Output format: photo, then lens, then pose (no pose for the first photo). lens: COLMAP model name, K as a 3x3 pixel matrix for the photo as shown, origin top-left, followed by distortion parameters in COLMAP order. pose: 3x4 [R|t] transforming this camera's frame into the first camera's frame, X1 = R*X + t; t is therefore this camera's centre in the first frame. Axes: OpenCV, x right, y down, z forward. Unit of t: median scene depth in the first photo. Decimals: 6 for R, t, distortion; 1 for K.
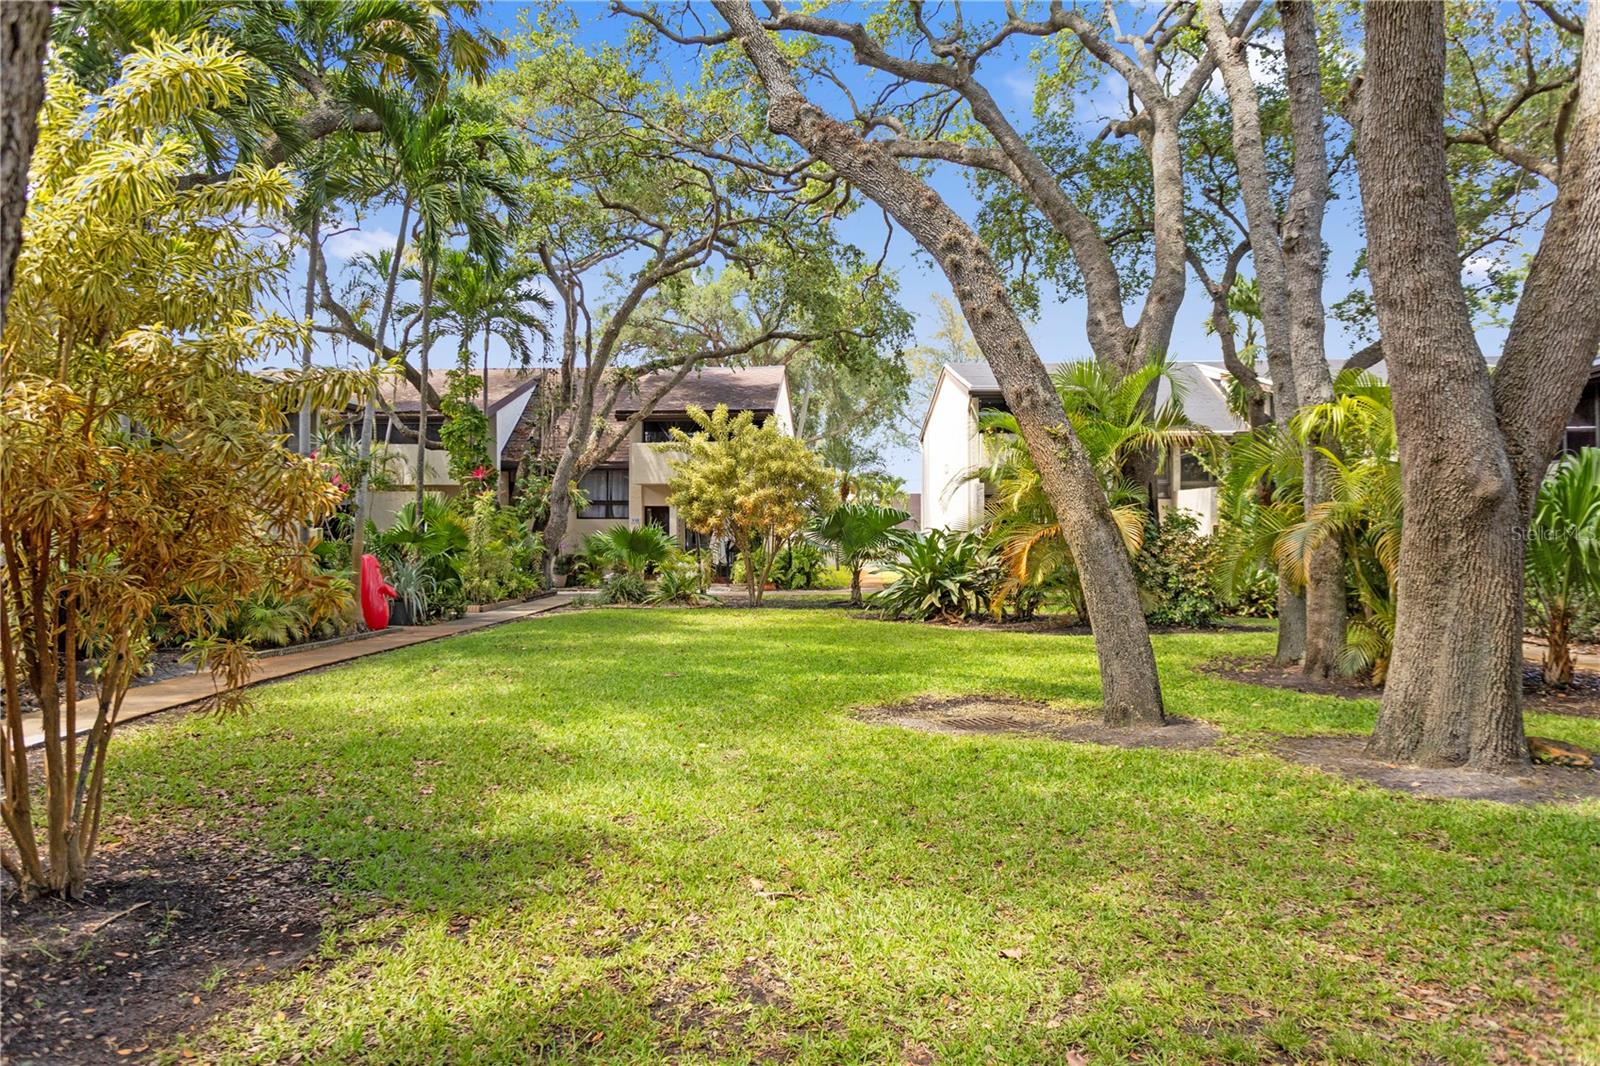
lens RADIAL K [[1029.8, 0, 800.1], [0, 1029.8, 496.5], [0, 0, 1]] dist [-0.003209, -0.000426]
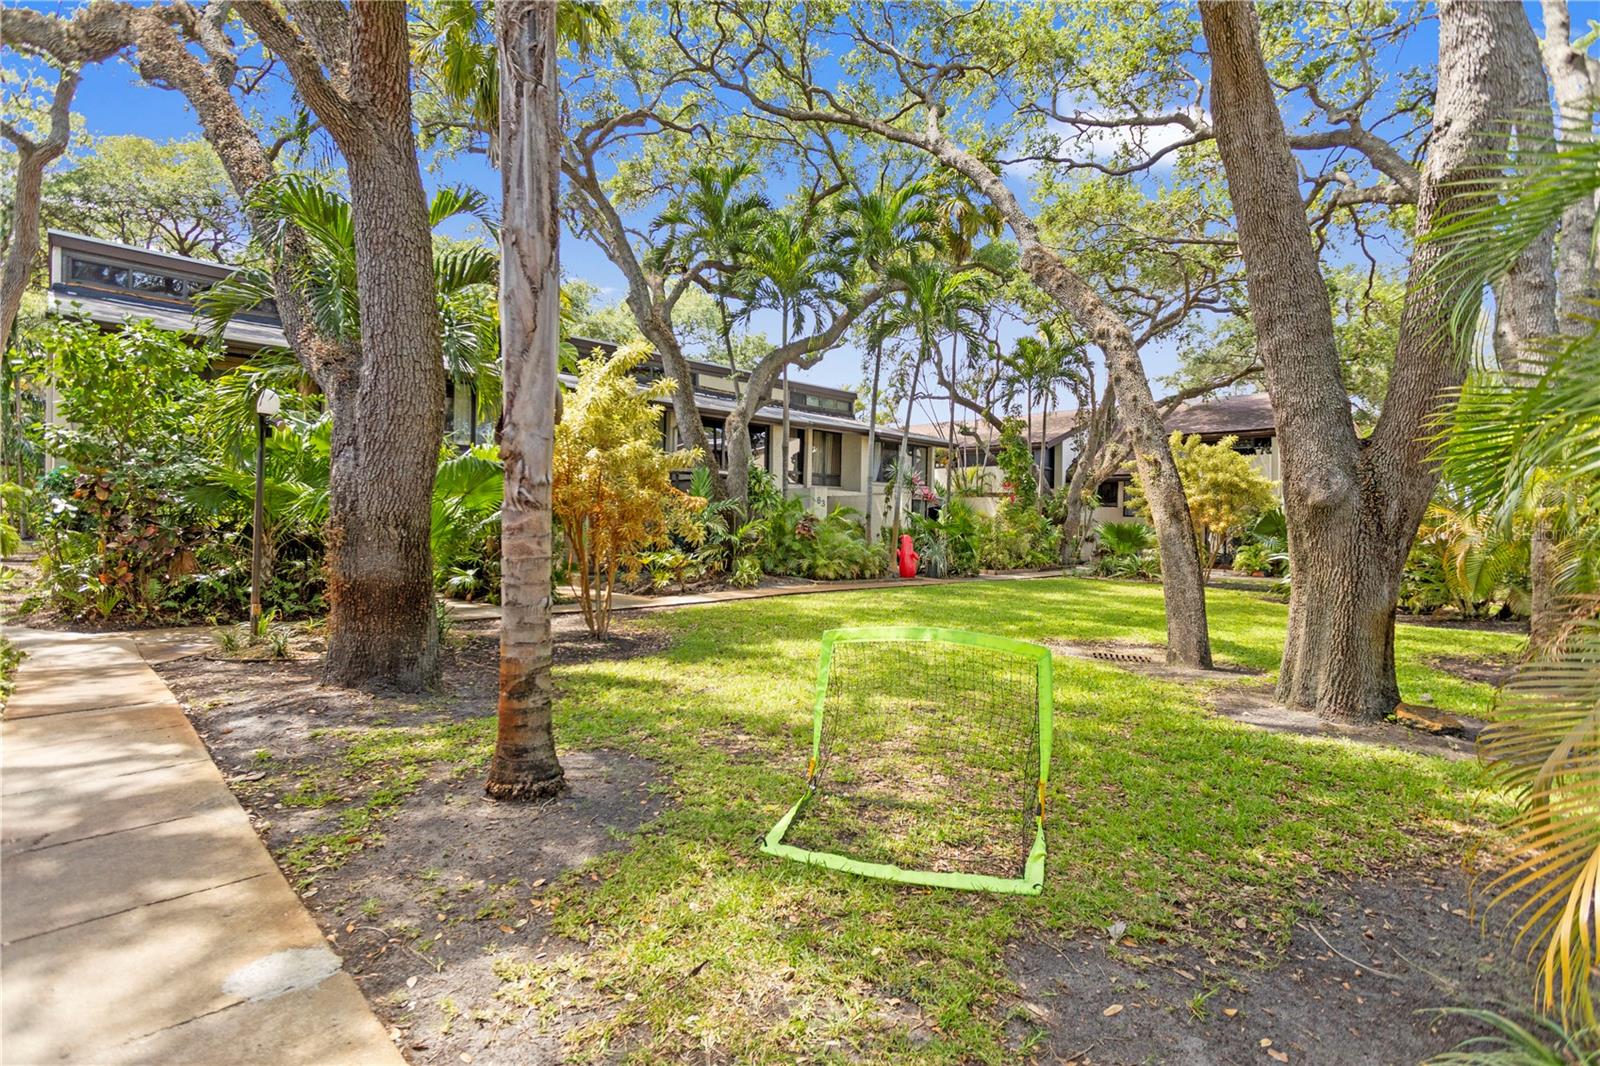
lens RADIAL K [[762.9, 0, 800.6], [0, 762.9, 508.7], [0, 0, 1]] dist [0.000250, 0.000032]
pose [[0.728906, 0.006807, -0.684580, 0.272521], [0.001462, 0.999933, 0.011499, -0.002132], [0.684613, -0.009383, 0.728847, -0.047837]]
